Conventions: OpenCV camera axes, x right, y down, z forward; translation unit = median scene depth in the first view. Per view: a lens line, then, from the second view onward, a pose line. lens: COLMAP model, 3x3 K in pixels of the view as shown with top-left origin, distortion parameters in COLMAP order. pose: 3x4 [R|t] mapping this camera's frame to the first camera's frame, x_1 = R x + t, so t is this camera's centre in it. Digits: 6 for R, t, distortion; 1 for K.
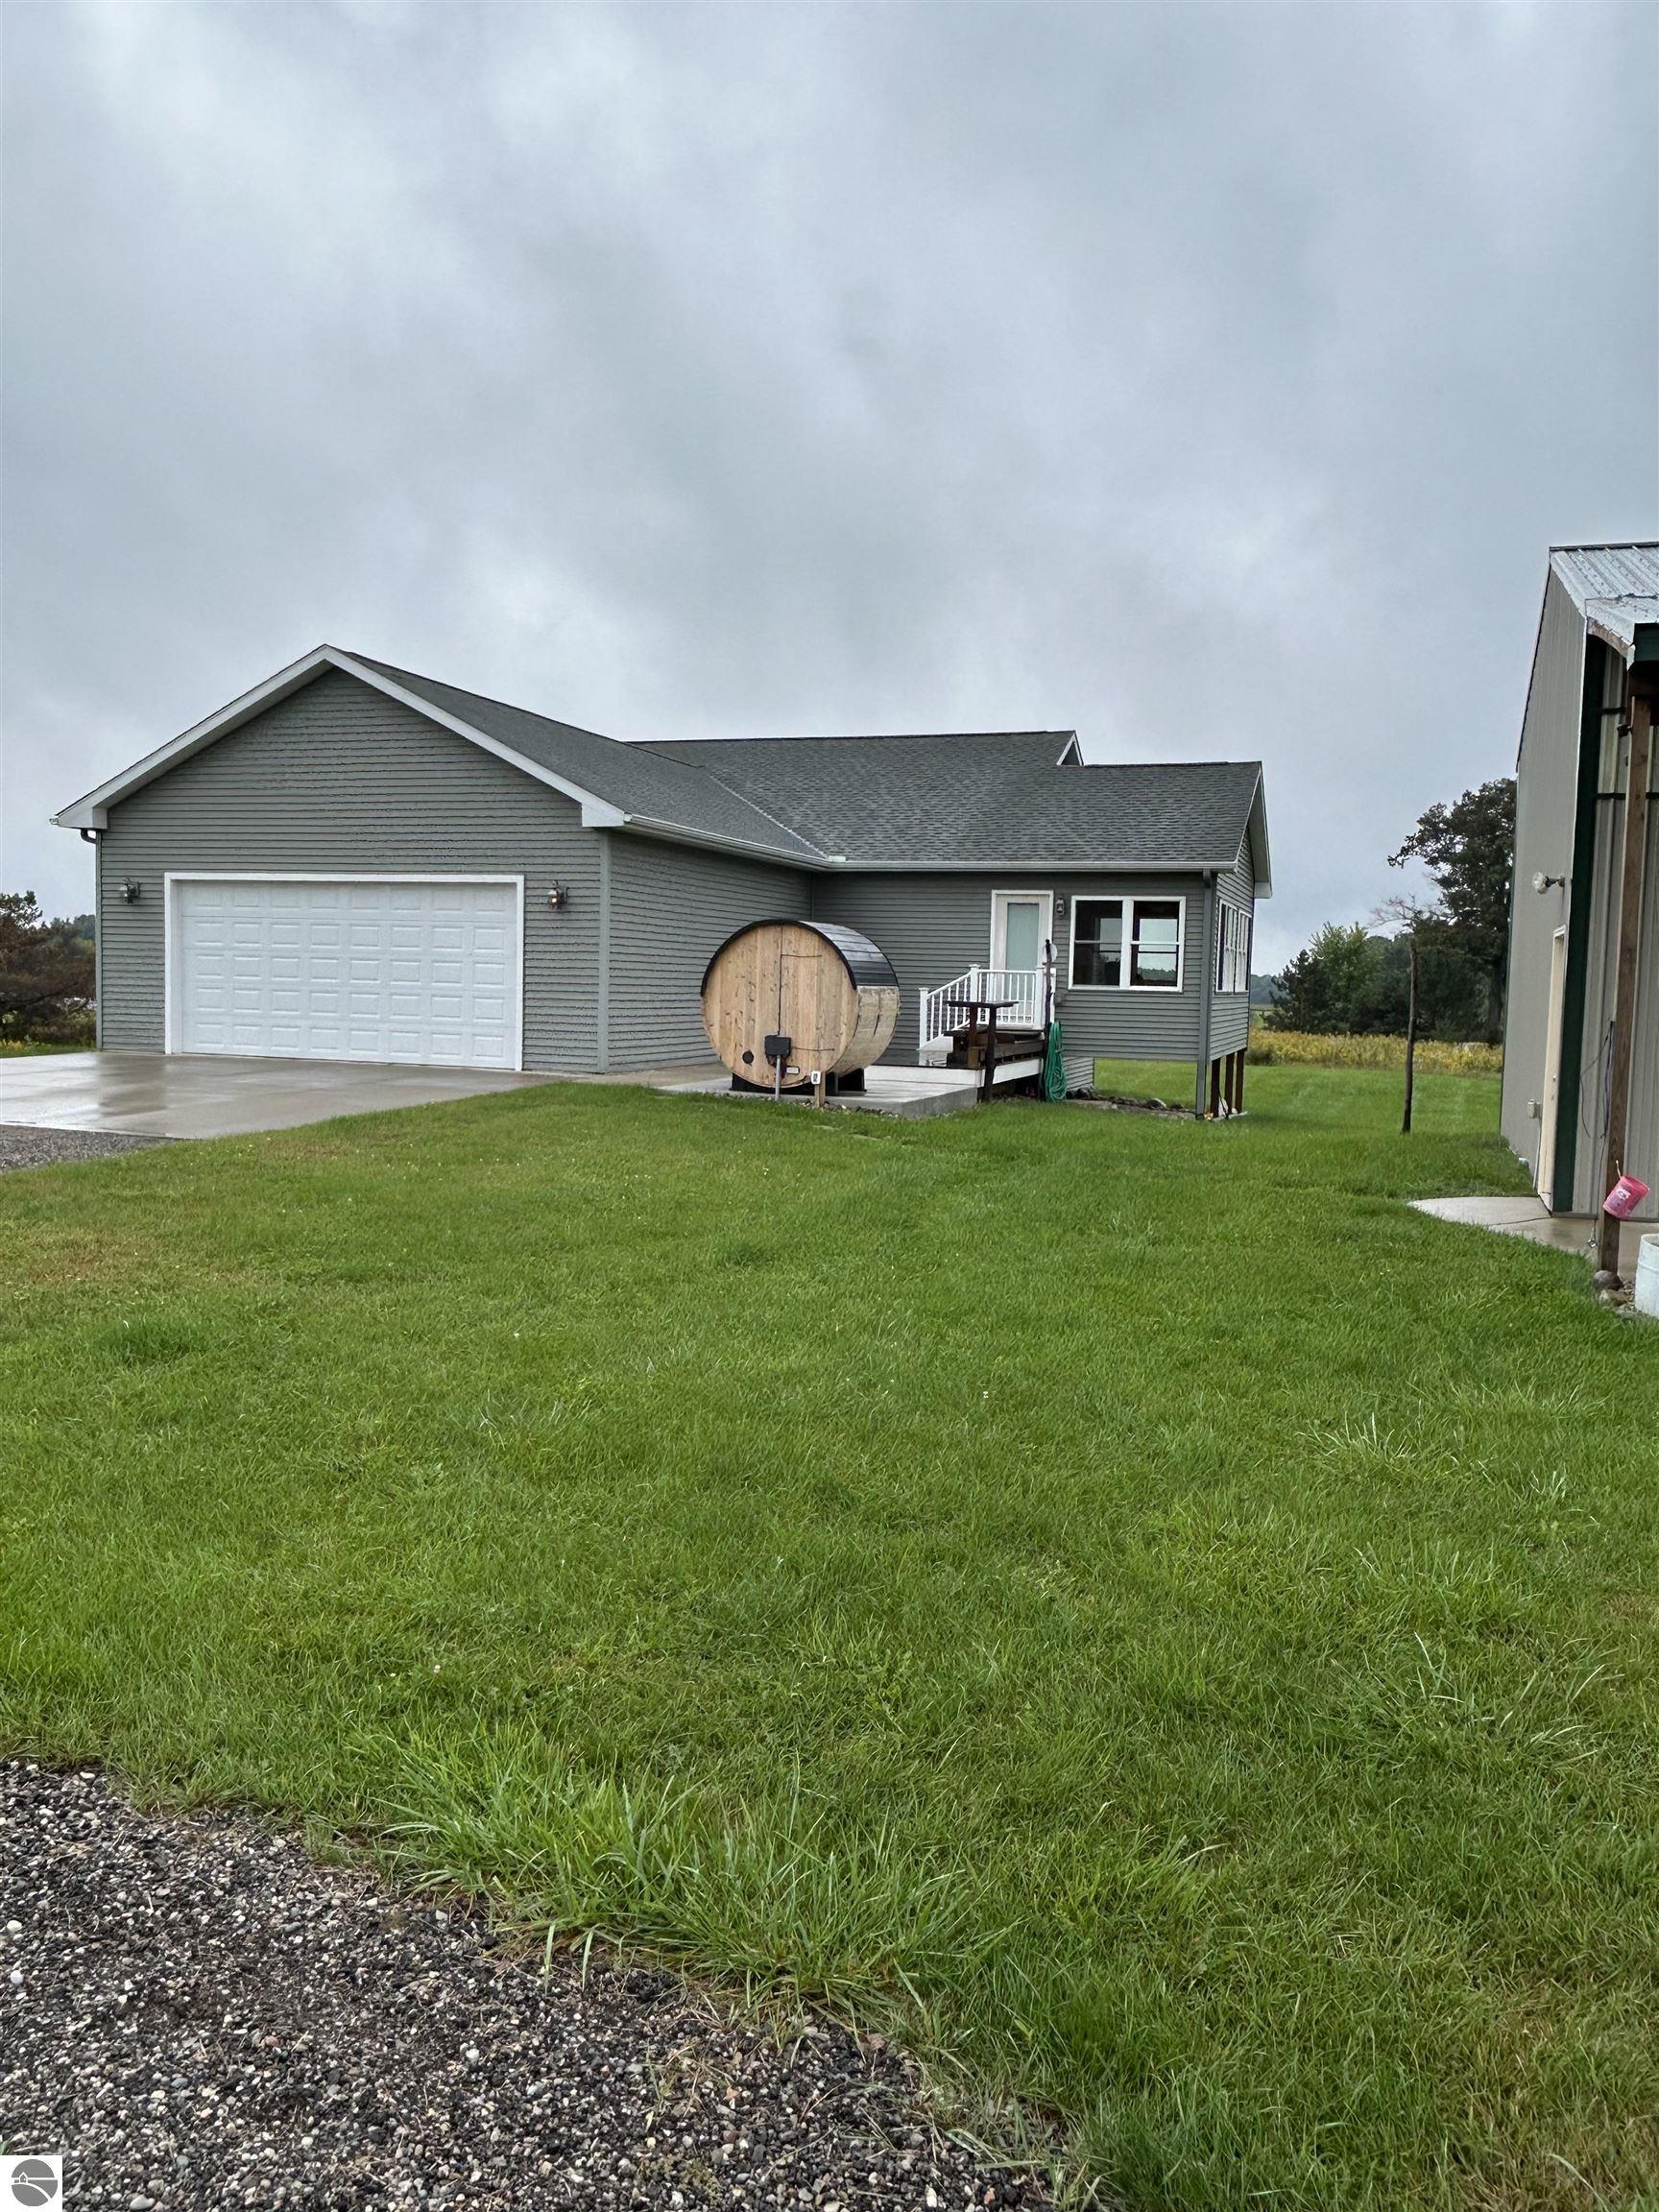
lens RADIAL K [[1717.2, 0, 819.9], [0, 1717.2, 1107.0], [0, 0, 1]] dist [0.007925, 0.003584]
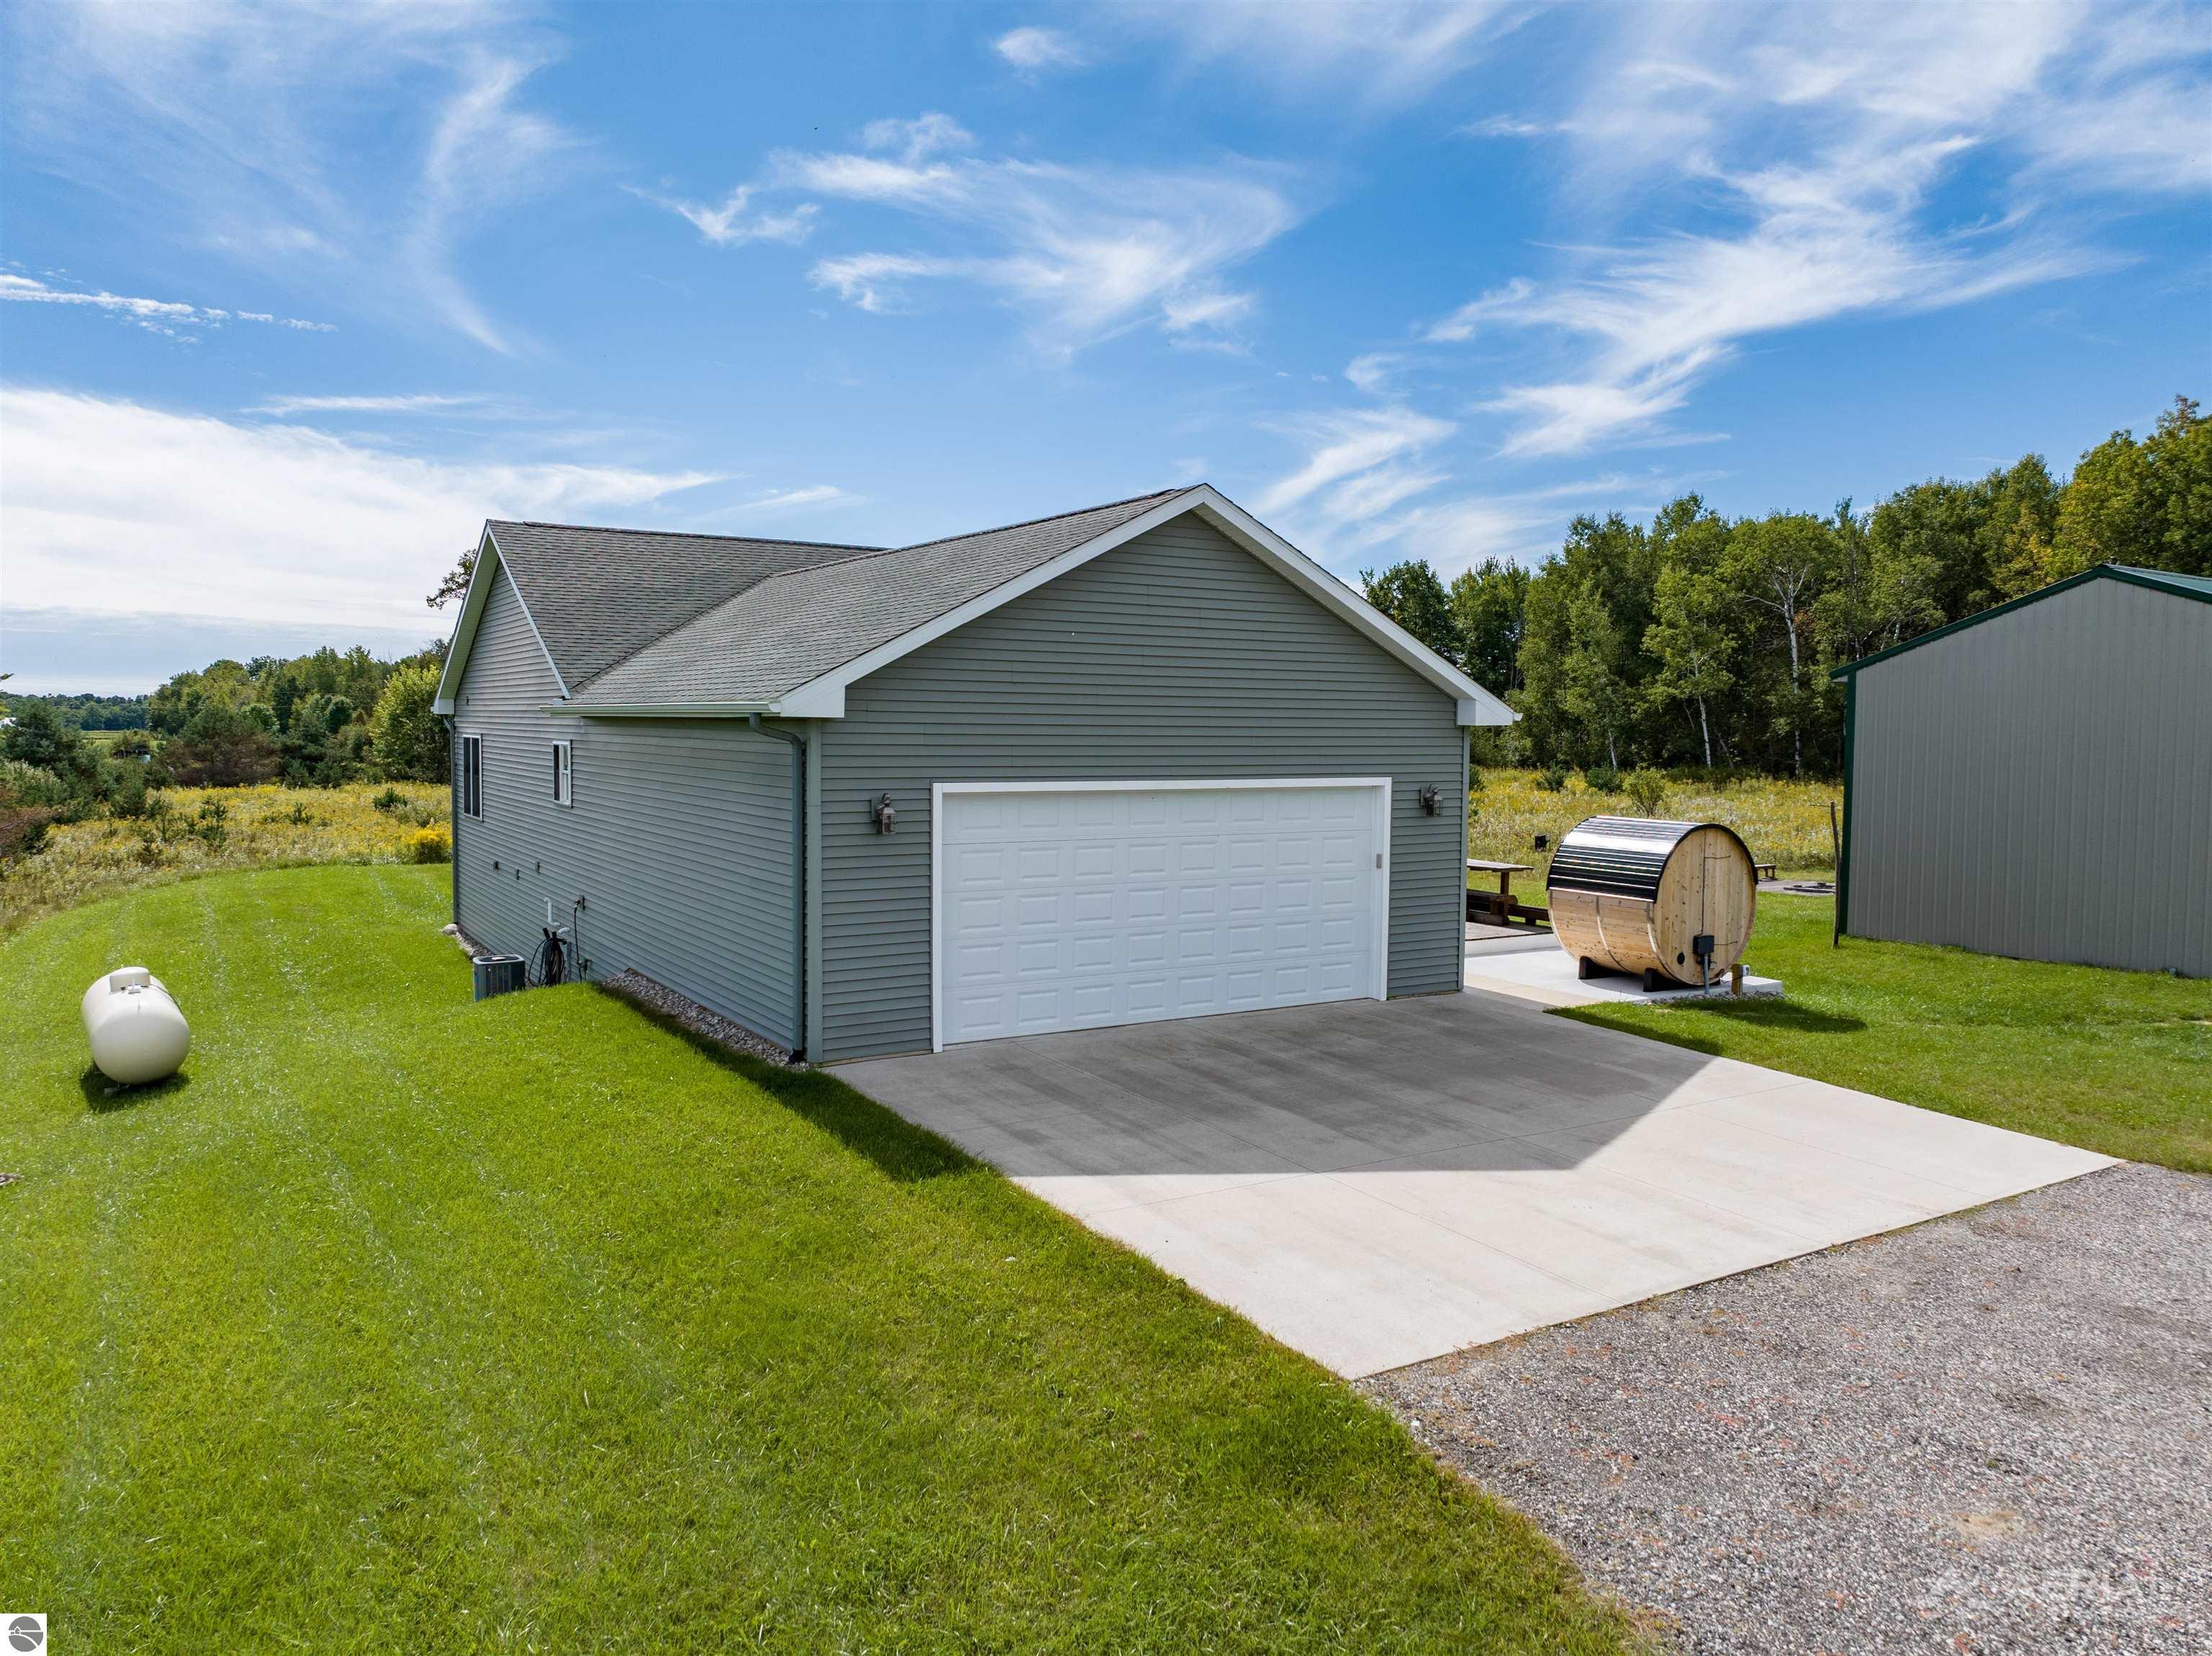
lens RADIAL K [[1570.3, 0, 1106.0], [0, 1570.3, 828.0], [0, 0, 1]] dist [-0.033980, 0.032577]
pose [[0.626625, -0.075622, 0.775644, -0.895540], [0.063142, 0.996935, 0.046187, -0.157467], [-0.776759, 0.020034, 0.629479, 0.621112]]
